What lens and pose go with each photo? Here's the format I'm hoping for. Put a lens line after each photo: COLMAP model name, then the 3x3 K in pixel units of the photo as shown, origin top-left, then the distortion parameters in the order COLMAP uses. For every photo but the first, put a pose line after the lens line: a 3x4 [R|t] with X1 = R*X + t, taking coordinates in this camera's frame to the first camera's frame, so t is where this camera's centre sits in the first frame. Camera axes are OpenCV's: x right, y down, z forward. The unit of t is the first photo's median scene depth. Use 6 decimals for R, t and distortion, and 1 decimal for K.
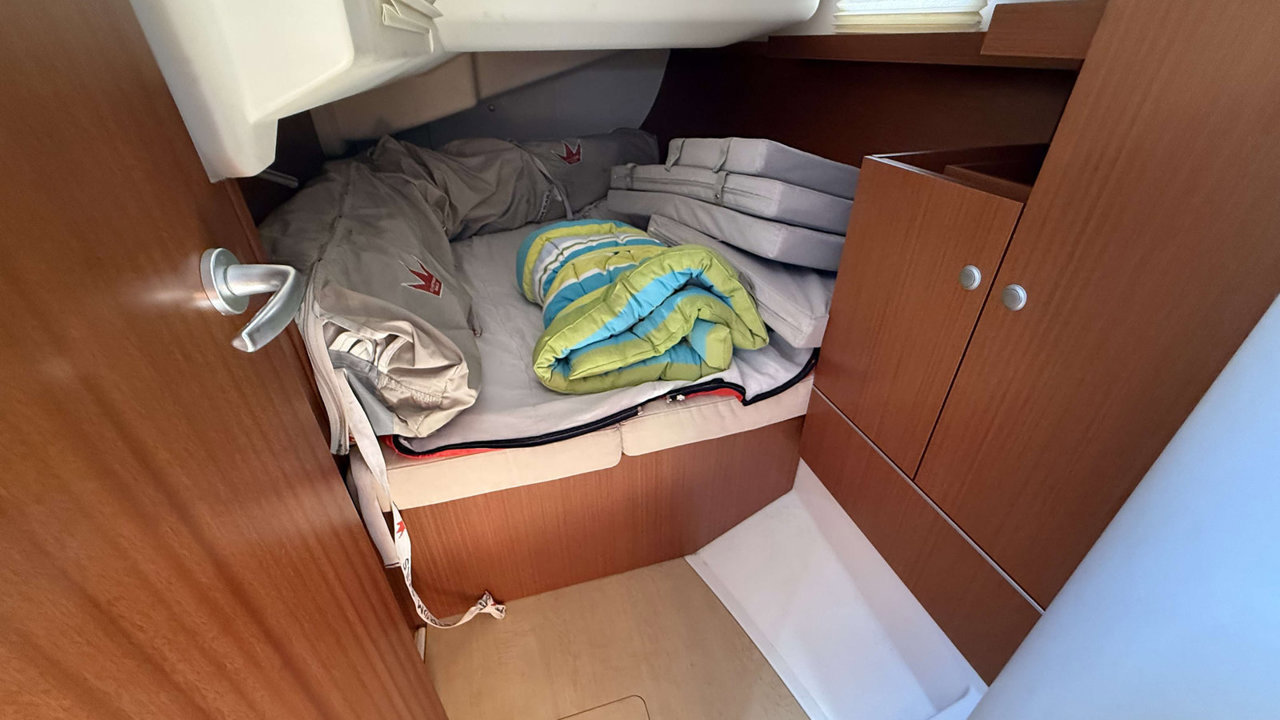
lens RADIAL K [[510.8, 0, 640.0], [0, 510.8, 360.0], [0, 0, 1]] dist [0.002023, 0.000047]
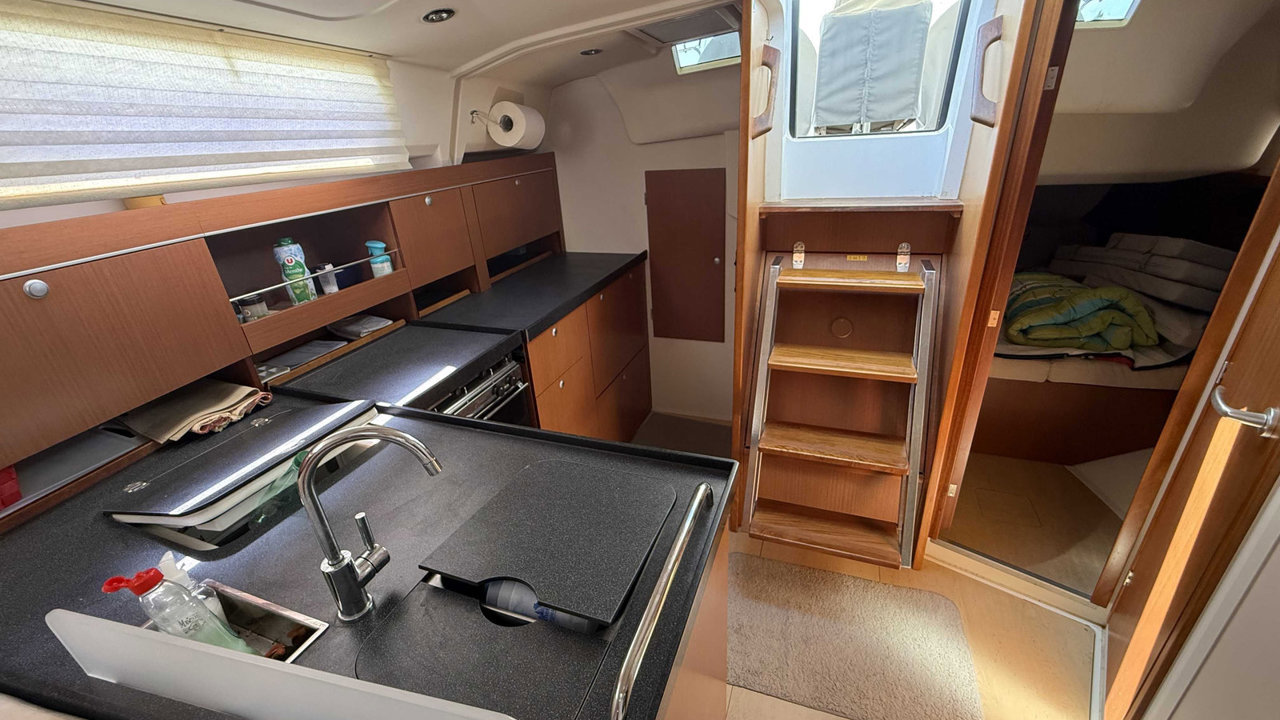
lens RADIAL K [[510.8, 0, 640.0], [0, 510.8, 360.0], [0, 0, 1]] dist [0.002023, 0.000047]
pose [[0.790237, 0.210712, -0.575435, -0.155843], [-0.275766, 0.960849, -0.026863, 0.601882], [0.547246, 0.179913, 0.817406, -1.565736]]
